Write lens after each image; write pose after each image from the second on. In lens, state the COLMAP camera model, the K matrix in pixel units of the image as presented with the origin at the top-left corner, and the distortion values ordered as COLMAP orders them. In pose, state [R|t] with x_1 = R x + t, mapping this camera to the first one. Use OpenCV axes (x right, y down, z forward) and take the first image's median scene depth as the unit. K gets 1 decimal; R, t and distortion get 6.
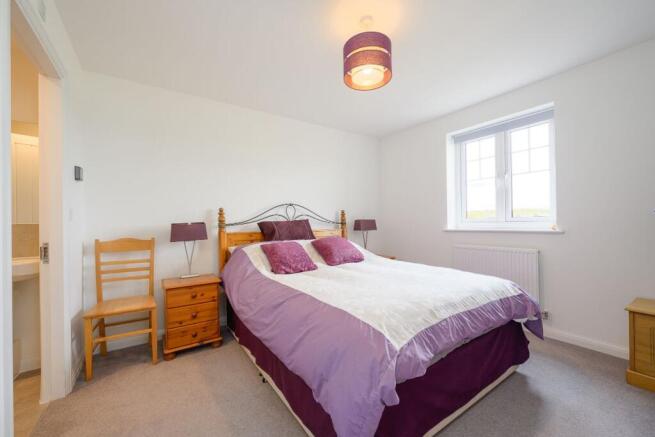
lens RADIAL K [[264.8, 0, 326.3], [0, 264.8, 219.9], [0, 0, 1]] dist [-0.003566, 0.000418]
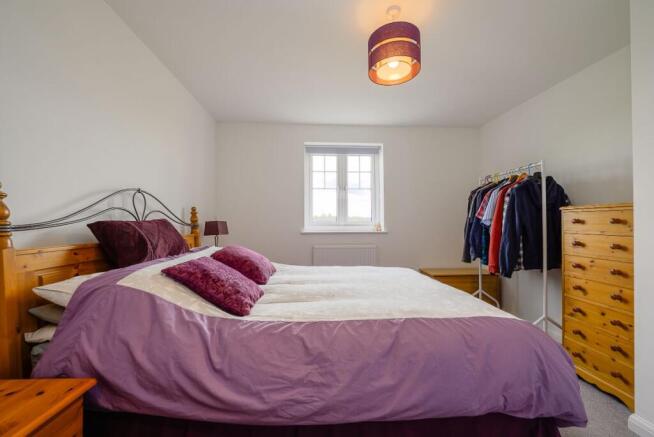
lens RADIAL K [[264.4, 0, 325.5], [0, 264.4, 219.7], [0, 0, 1]] dist [-0.003566, 0.000418]
pose [[0.492540, 0.024752, 0.869938, -0.448404], [-0.013211, 0.999693, -0.020964, 0.008261], [-0.870189, -0.001167, 0.492716, 0.436680]]
